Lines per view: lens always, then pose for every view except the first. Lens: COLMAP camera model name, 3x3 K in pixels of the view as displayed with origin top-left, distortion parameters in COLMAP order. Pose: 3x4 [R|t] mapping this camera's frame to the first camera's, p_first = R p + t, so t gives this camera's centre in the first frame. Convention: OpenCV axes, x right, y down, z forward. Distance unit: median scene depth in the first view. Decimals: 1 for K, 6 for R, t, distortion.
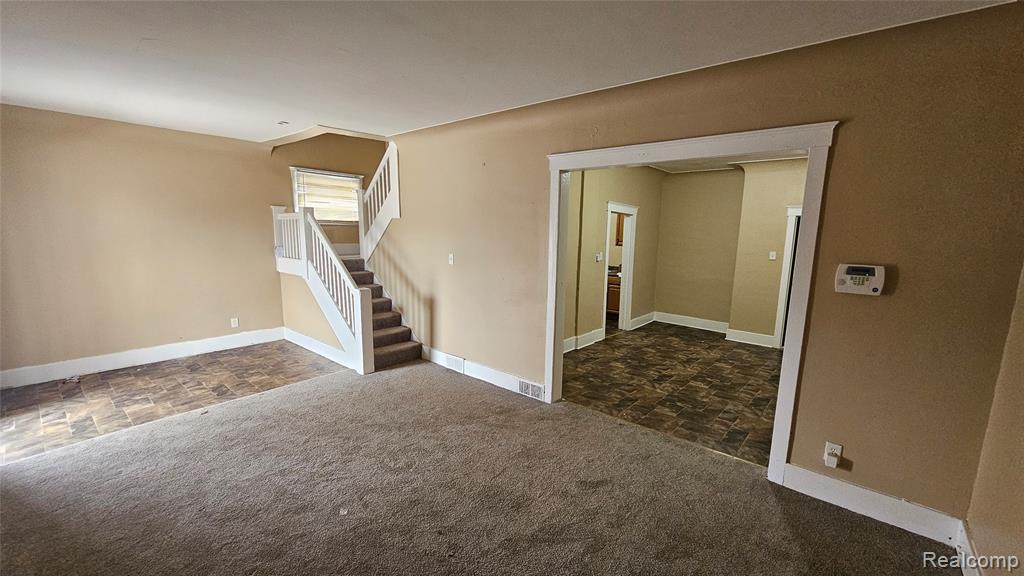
lens RADIAL K [[414.4, 0, 511.5], [0, 414.4, 298.7], [0, 0, 1]] dist [0.000160, -0.000078]
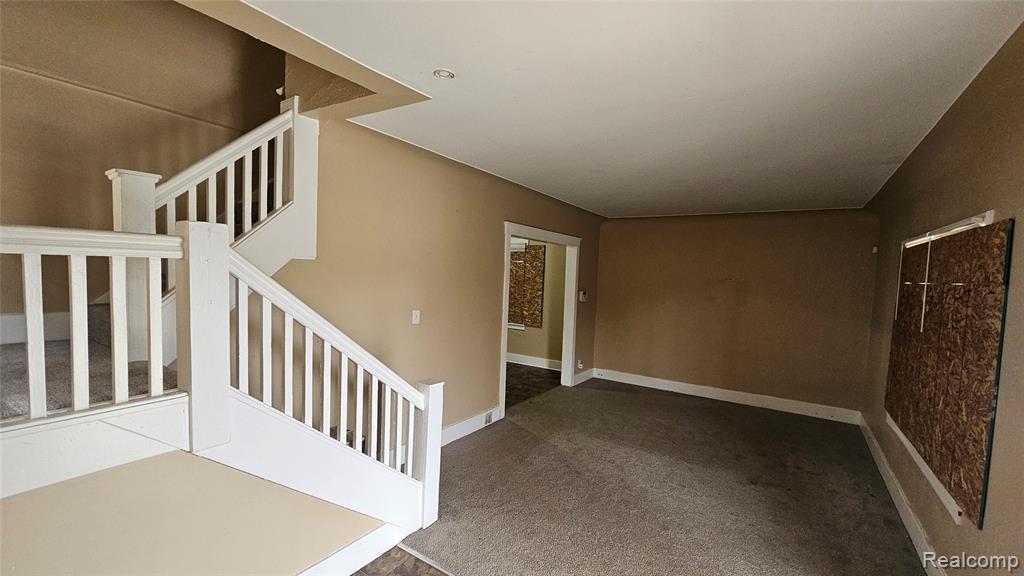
lens RADIAL K [[414.4, 0, 511.5], [0, 414.4, 298.7], [0, 0, 1]] dist [0.000160, -0.000078]
pose [[-0.109305, -0.082095, 0.990612, -1.055299], [0.130025, 0.986840, 0.096129, -0.203856], [-0.985467, 0.139311, -0.097192, 1.003387]]
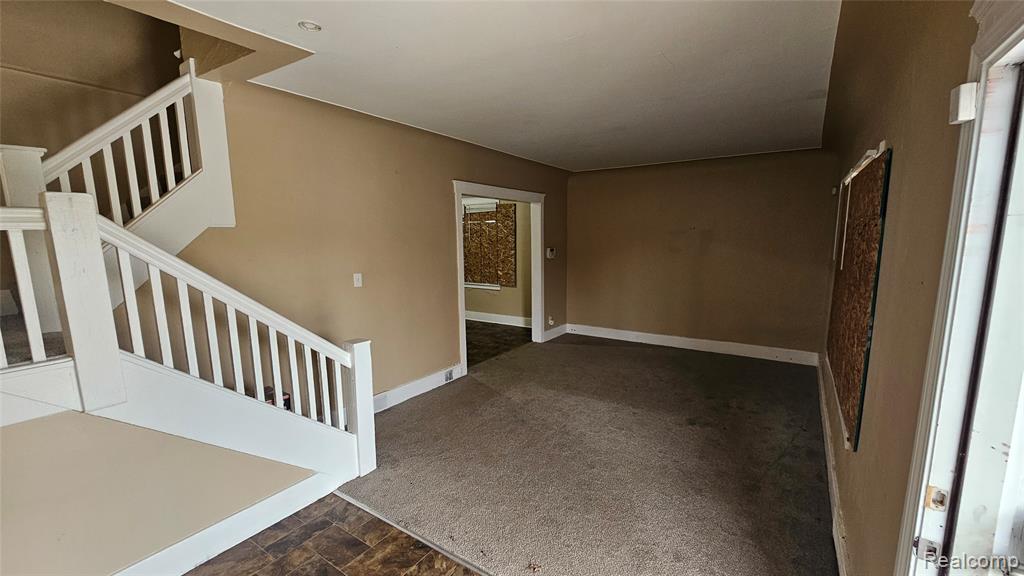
lens RADIAL K [[414.4, 0, 511.5], [0, 414.4, 298.7], [0, 0, 1]] dist [0.000160, -0.000078]
pose [[-0.106374, -0.166209, 0.980336, -1.082534], [0.178440, 0.966733, 0.183265, -0.173490], [-0.978184, 0.194425, -0.073177, 0.873067]]
